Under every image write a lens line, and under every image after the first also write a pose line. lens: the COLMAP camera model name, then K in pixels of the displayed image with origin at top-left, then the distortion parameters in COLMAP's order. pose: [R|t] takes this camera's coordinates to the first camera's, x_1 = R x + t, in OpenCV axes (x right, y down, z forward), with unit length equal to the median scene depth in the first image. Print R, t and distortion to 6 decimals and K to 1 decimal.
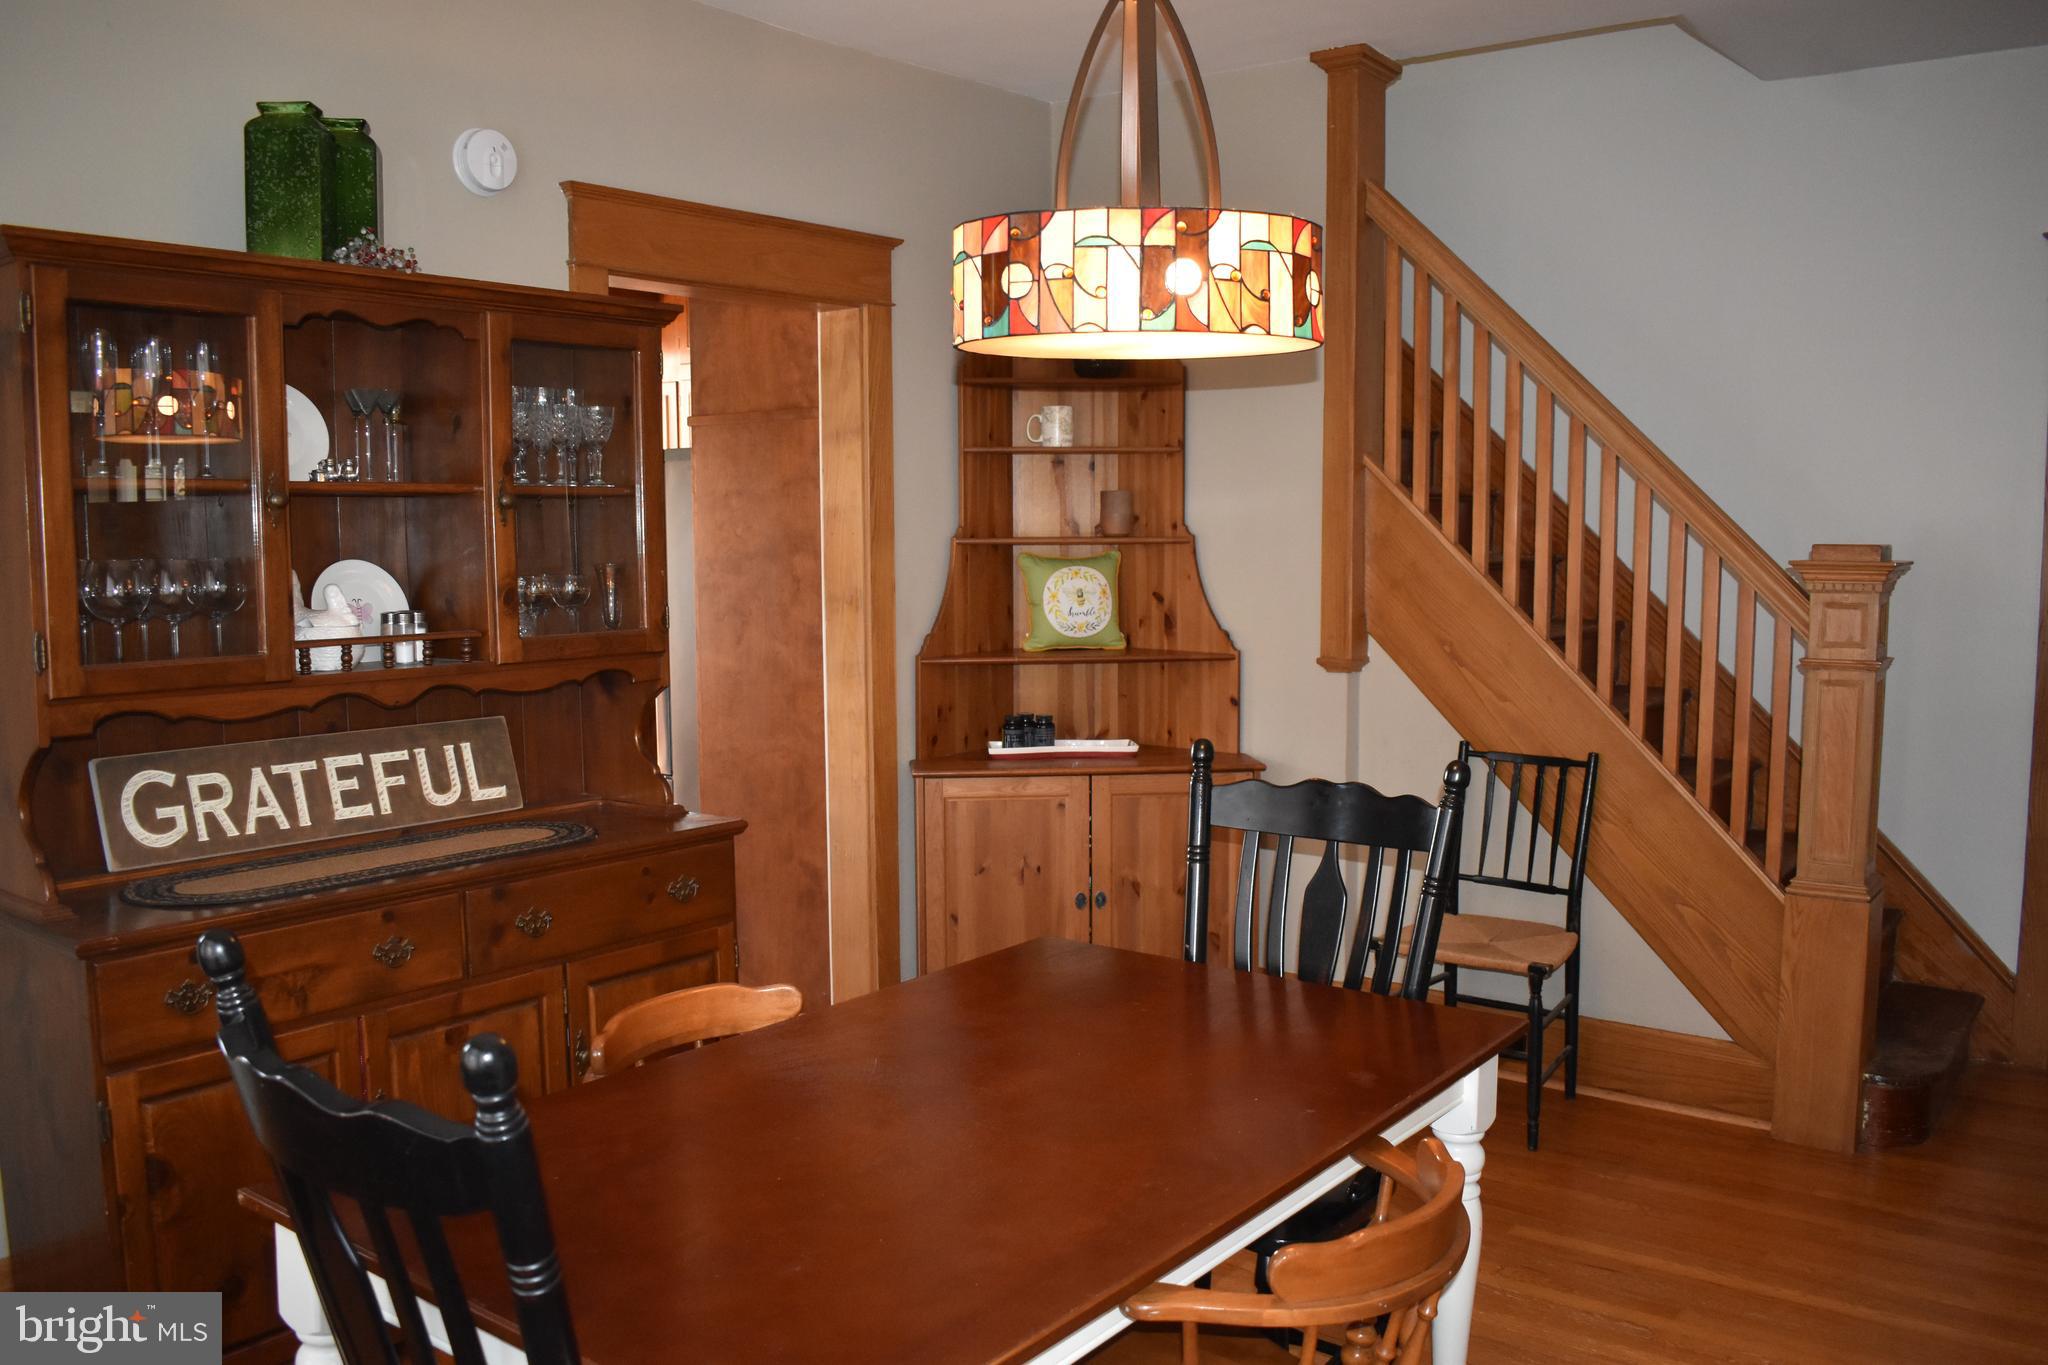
lens RADIAL K [[1608.3, 0, 1029.9], [0, 1608.3, 690.7], [0, 0, 1]] dist [-0.083336, -0.009643]
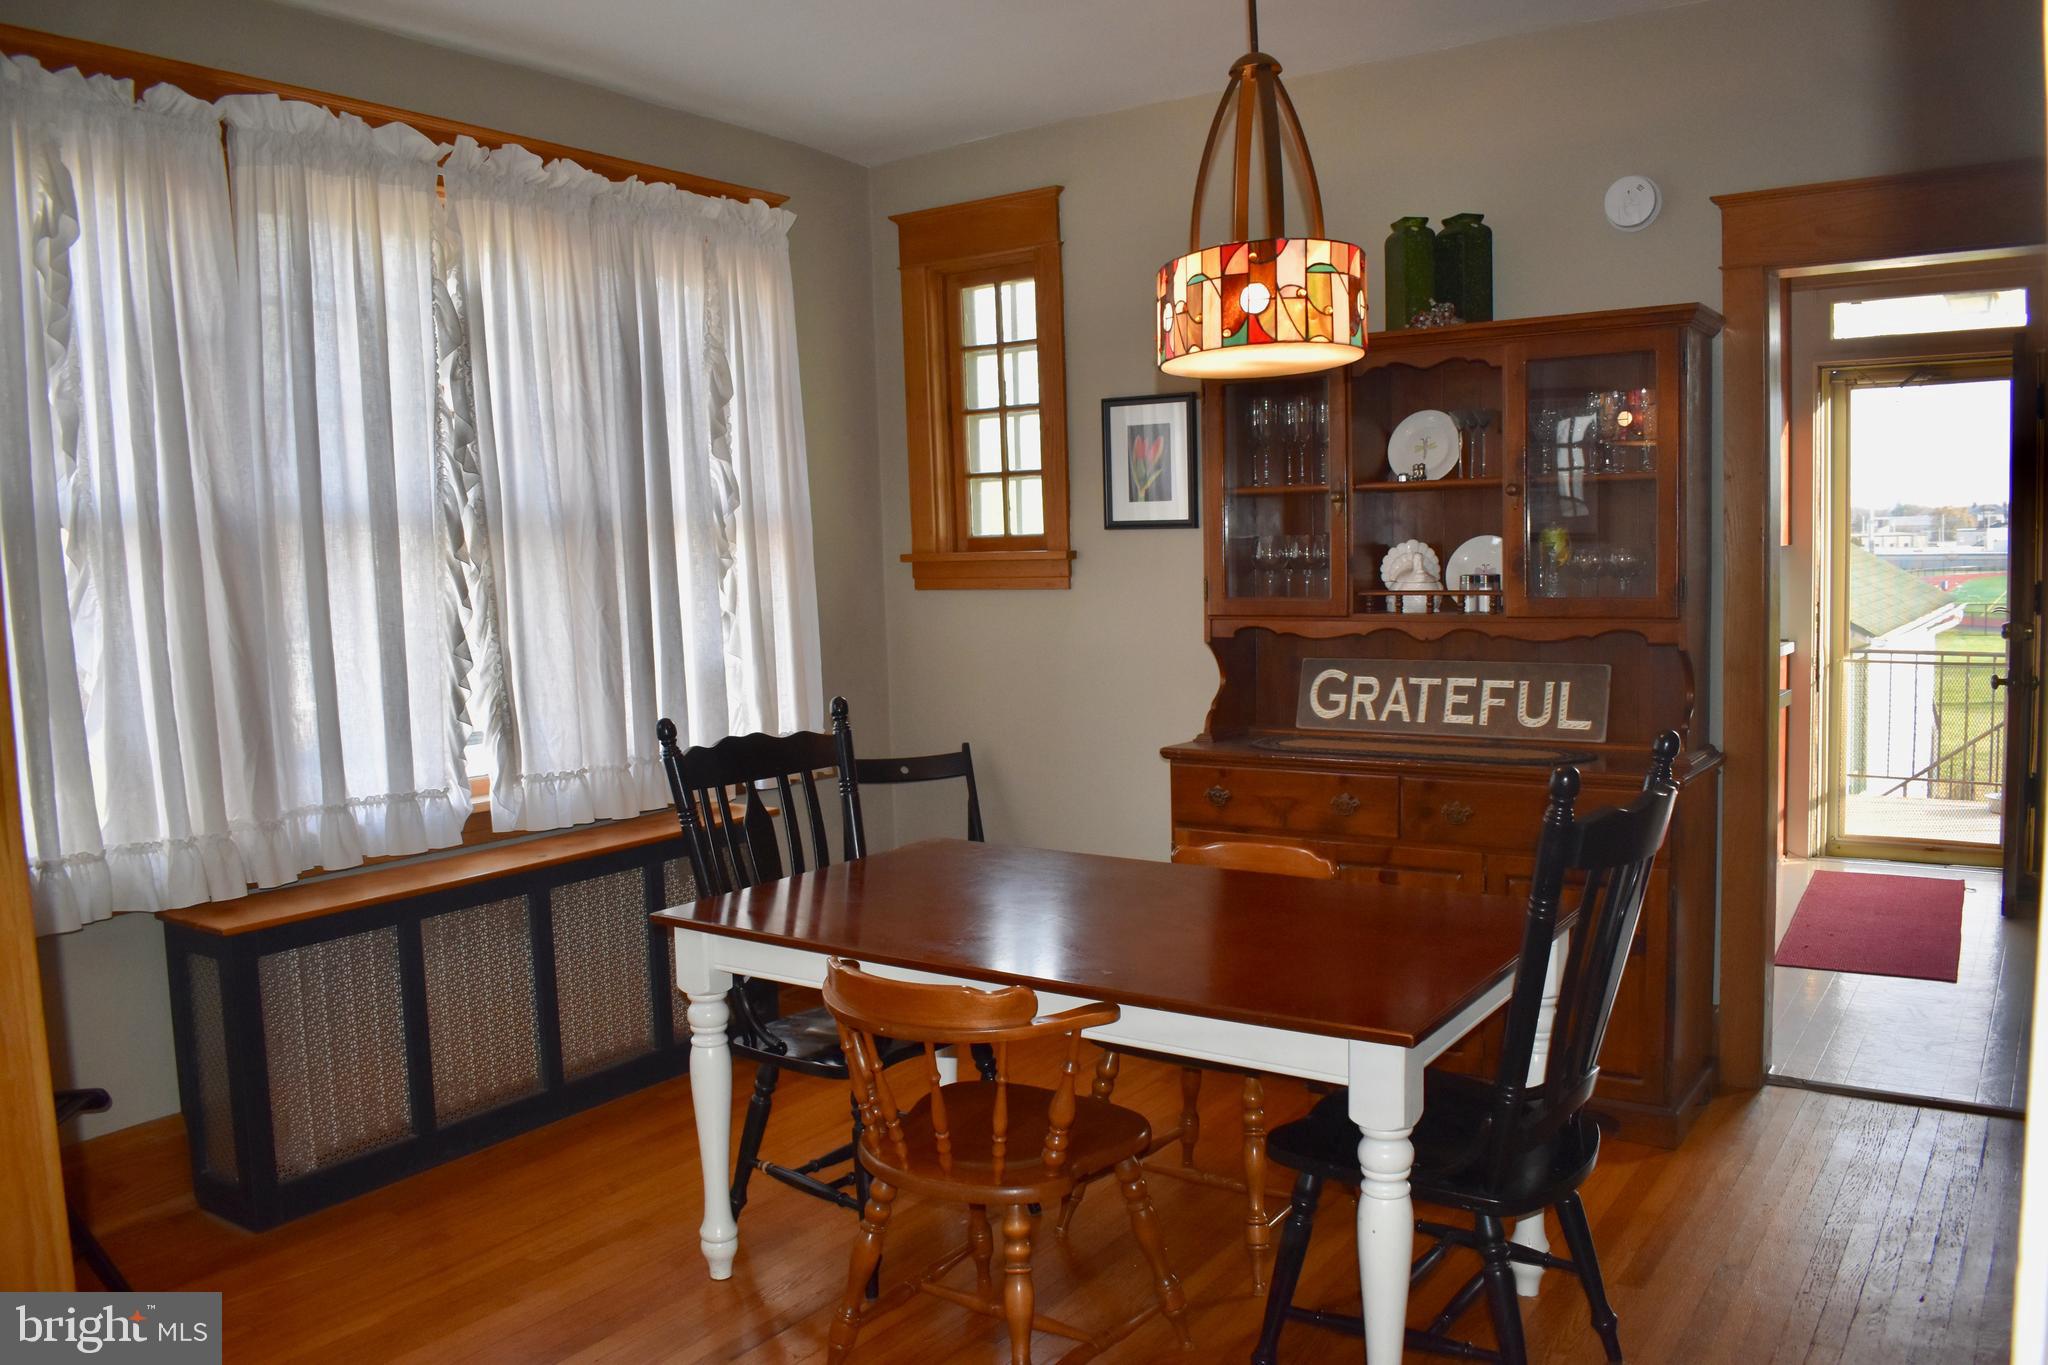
lens RADIAL K [[1608.3, 0, 1038.3], [0, 1608.3, 675.7], [0, 0, 1]] dist [-0.083336, -0.009643]
pose [[0.068159, 0.079519, -0.994500, 0.953514], [-0.074455, 0.994444, 0.074412, -0.038051], [0.994892, 0.068974, 0.073701, 0.551430]]
